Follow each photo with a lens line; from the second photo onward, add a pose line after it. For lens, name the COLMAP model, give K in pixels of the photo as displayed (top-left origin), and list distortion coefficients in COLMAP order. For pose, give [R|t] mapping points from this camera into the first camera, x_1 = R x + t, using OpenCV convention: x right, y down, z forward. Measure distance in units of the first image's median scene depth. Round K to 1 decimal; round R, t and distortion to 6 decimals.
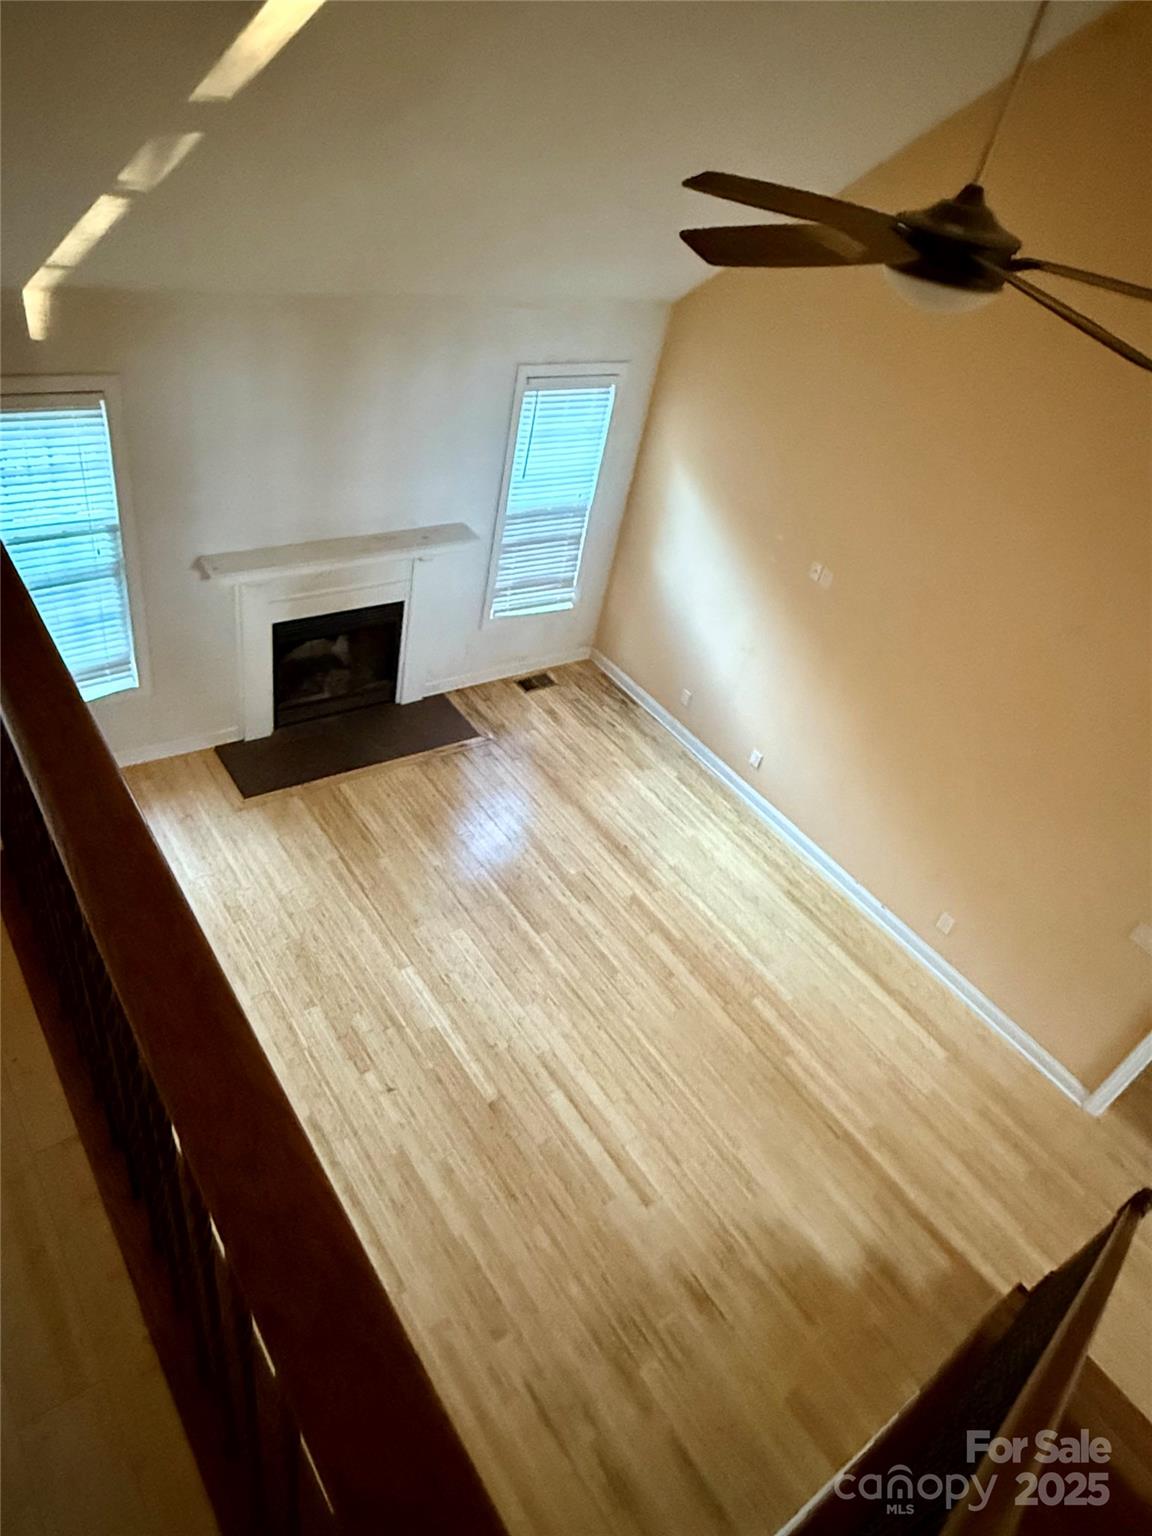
lens RADIAL K [[960.3, 0, 573.4], [0, 960.3, 769.3], [0, 0, 1]] dist [0.000749, -0.000050]
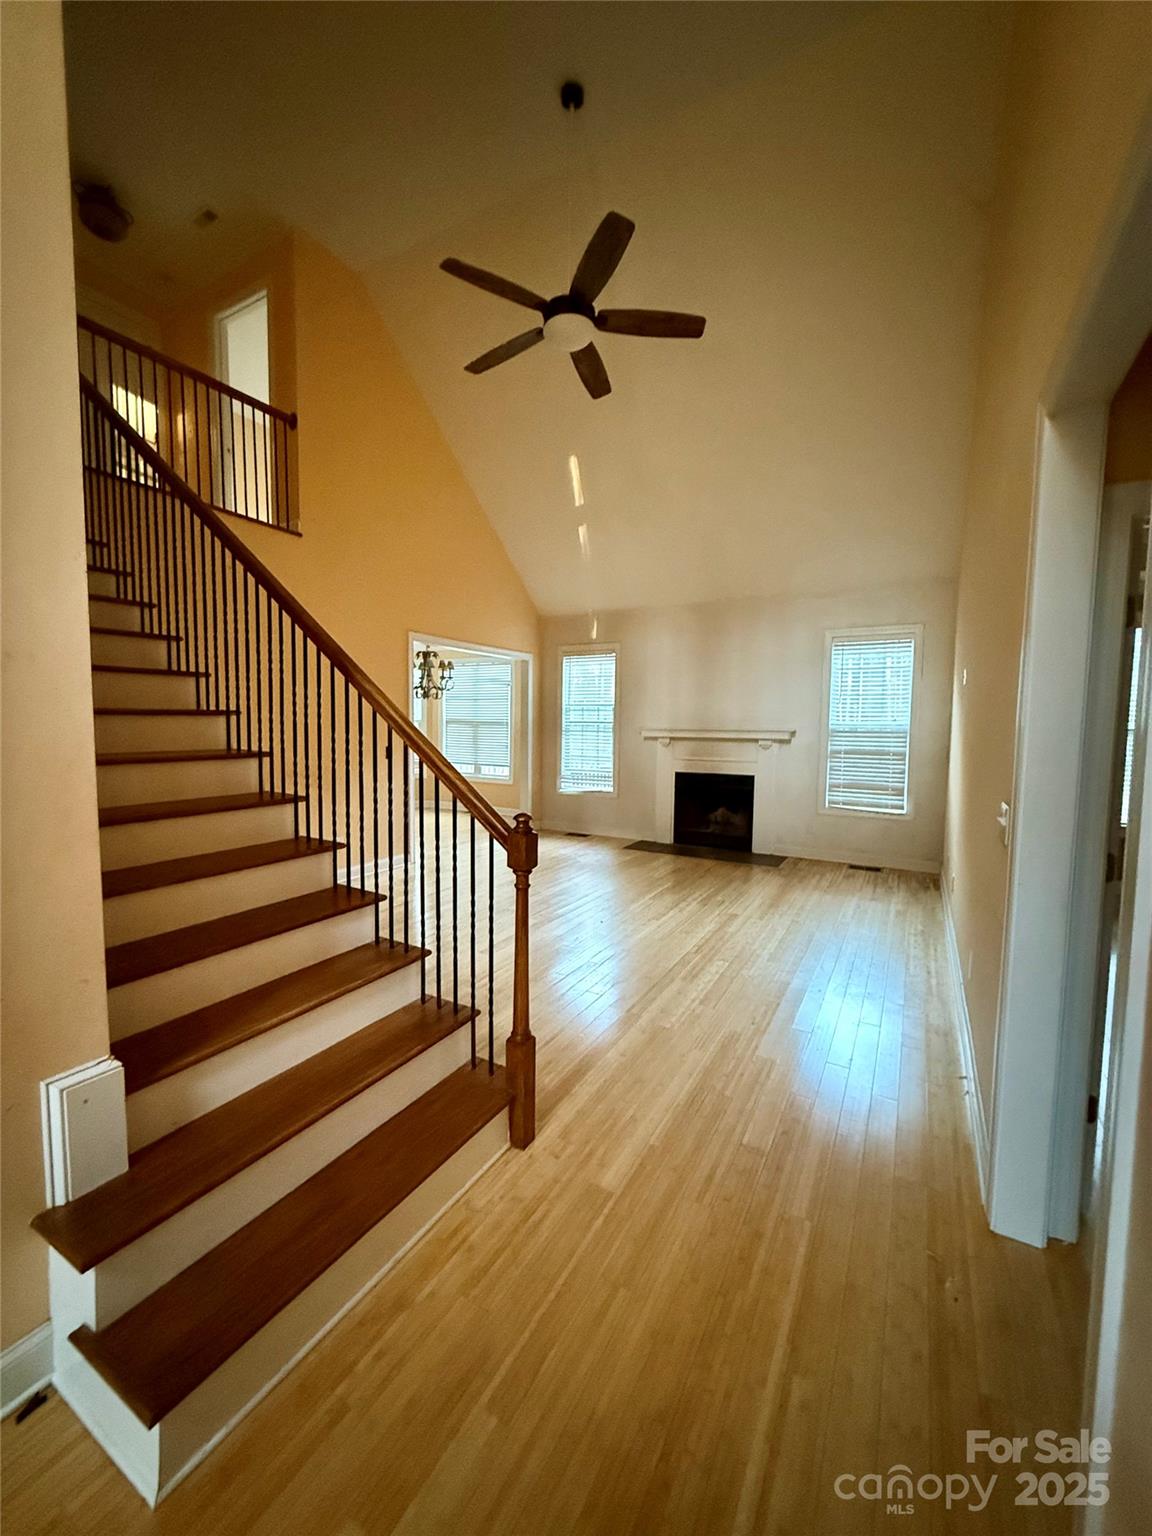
lens RADIAL K [[618.1, 0, 572.0], [0, 618.1, 766.5], [0, 0, 1]] dist [0.000356, 0.000010]
pose [[0.412050, -0.116942, -0.903626, 0.670126], [-0.520070, 0.784129, -0.338627, 0.341040], [0.748159, 0.609480, 0.262282, 0.506521]]
